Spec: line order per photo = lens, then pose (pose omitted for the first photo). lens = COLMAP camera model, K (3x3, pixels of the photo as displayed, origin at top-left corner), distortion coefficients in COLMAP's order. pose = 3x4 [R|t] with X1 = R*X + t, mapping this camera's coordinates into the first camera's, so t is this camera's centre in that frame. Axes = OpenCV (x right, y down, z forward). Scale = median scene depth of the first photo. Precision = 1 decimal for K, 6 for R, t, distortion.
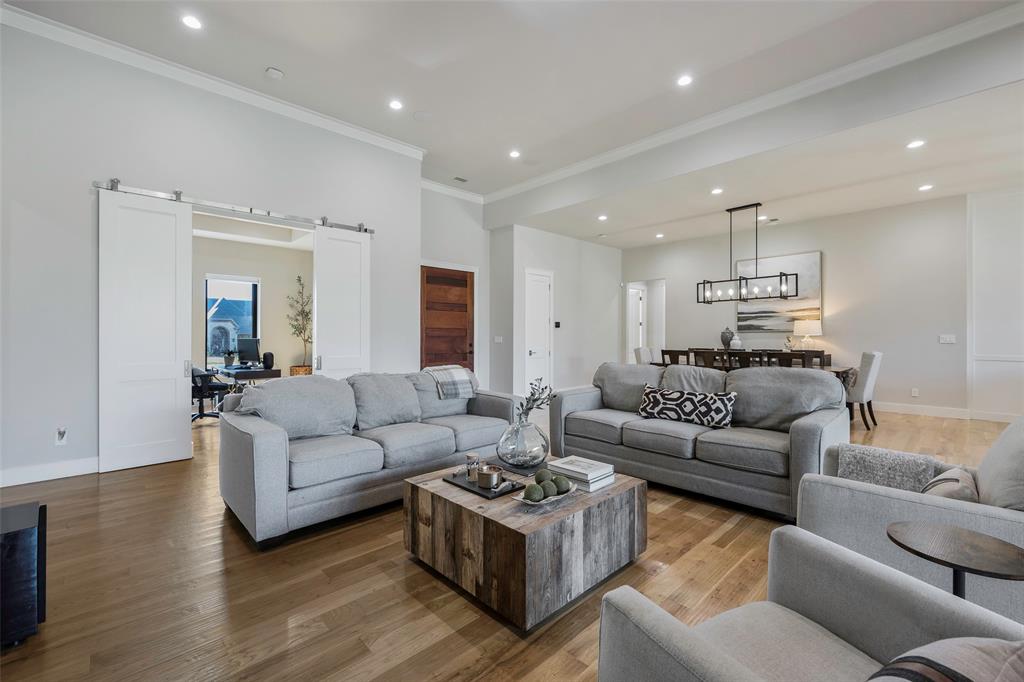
lens RADIAL K [[429.4, 0, 512.4], [0, 429.4, 336.0], [0, 0, 1]] dist [0.001426, 0.000103]
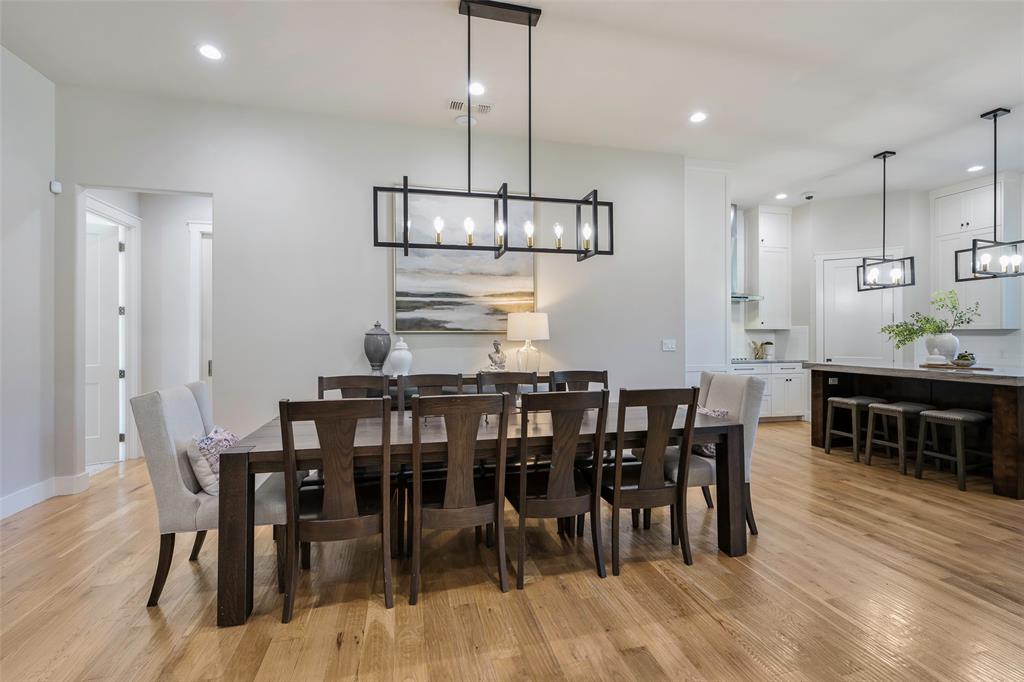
lens RADIAL K [[451.3, 0, 516.2], [0, 451.3, 333.0], [0, 0, 1]] dist [0.000304, 0.000106]
pose [[0.491766, 0.008542, 0.870686, 0.156738], [-0.000037, 0.999952, -0.009789, -0.004812], [-0.870728, 0.004782, 0.491742, 0.643143]]
